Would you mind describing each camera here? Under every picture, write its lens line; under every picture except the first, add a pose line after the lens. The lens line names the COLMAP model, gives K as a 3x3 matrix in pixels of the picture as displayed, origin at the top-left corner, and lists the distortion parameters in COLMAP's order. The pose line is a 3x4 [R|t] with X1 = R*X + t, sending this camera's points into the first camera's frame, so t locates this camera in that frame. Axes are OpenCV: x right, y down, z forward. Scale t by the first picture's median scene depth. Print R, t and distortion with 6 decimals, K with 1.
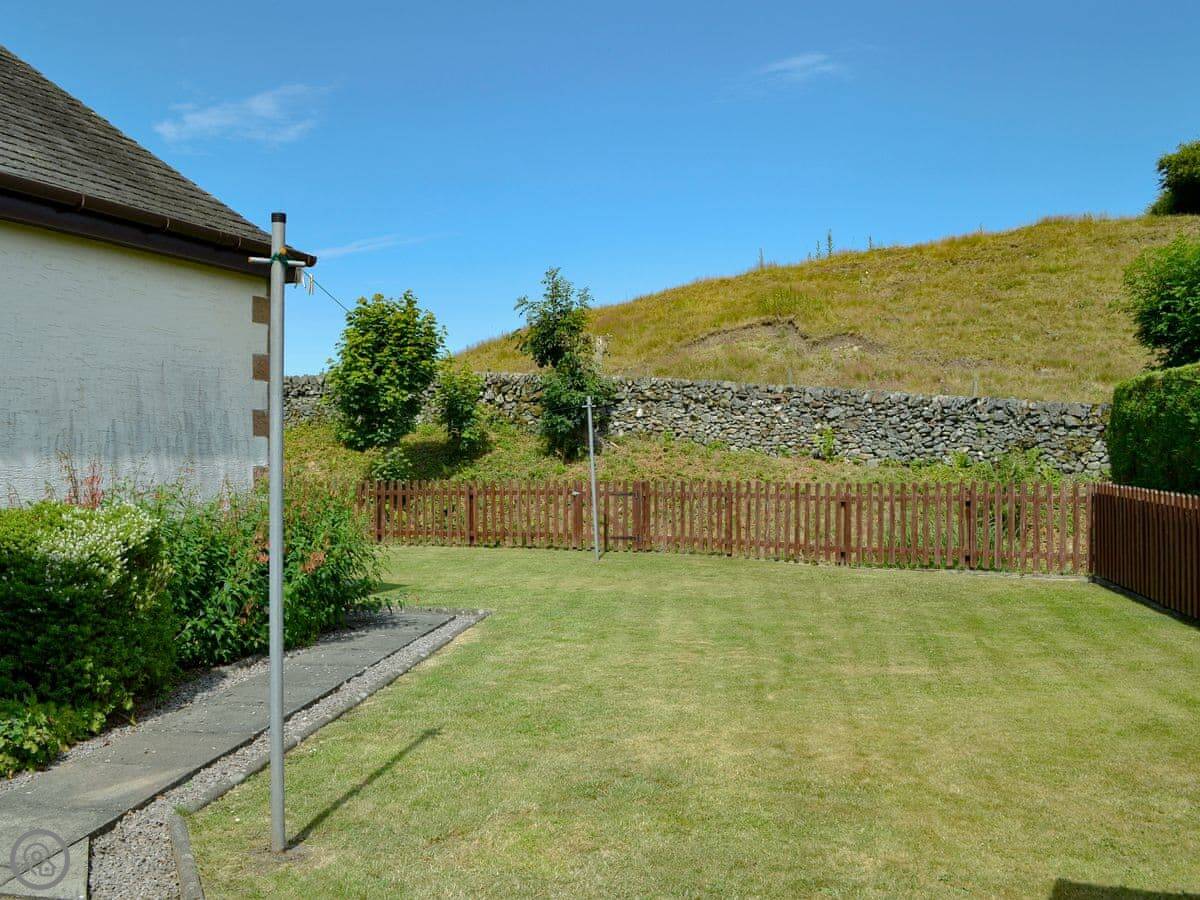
lens RADIAL K [[1154.7, 0, 555.2], [0, 1154.7, 472.8], [0, 0, 1]] dist [-0.102035, 0.021332]
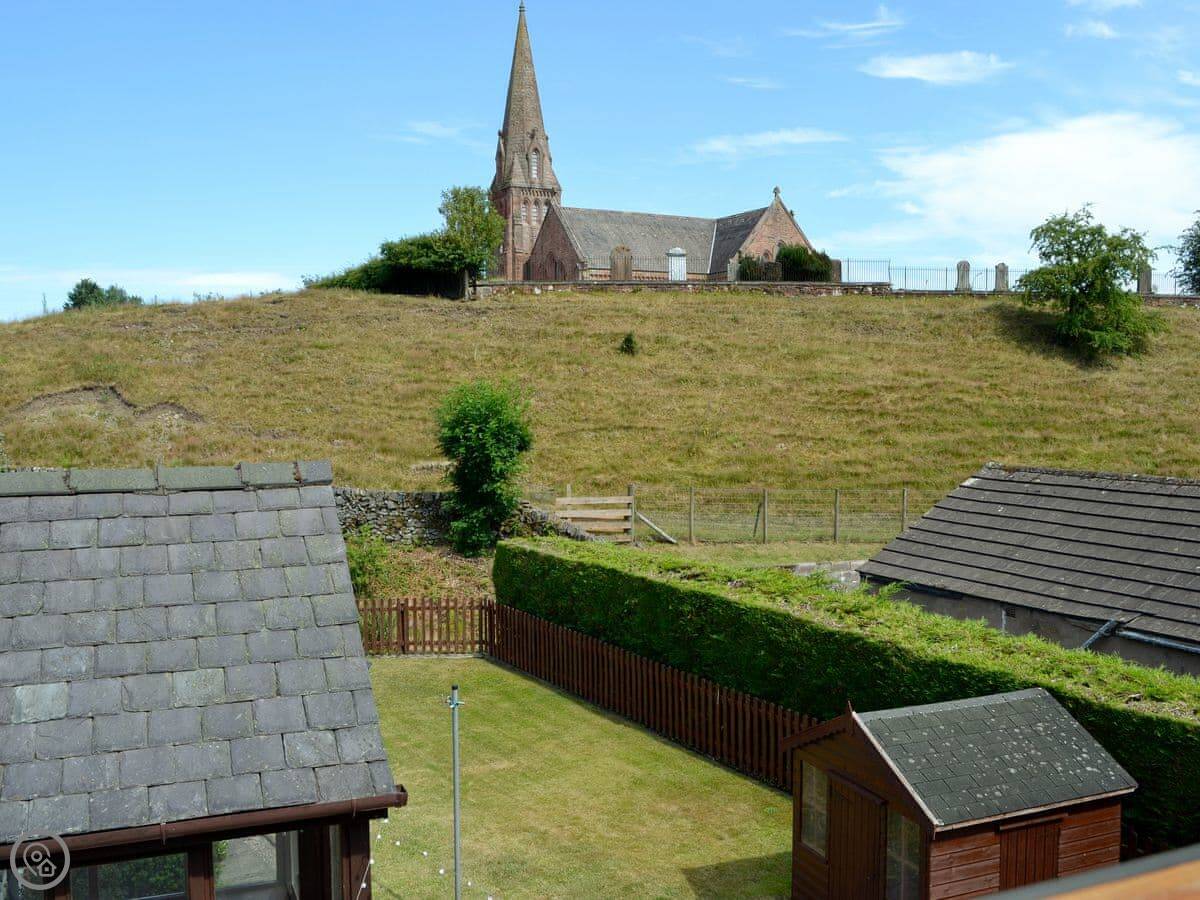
lens RADIAL K [[1139.4, 0, 606.4], [0, 1139.4, 424.6], [0, 0, 1]] dist [-0.100712, 0.019582]
pose [[0.712700, -0.021180, 0.701149, -0.293105], [0.014045, 0.999775, 0.015923, -0.141915], [-0.701328, -0.001501, 0.712837, -0.165283]]
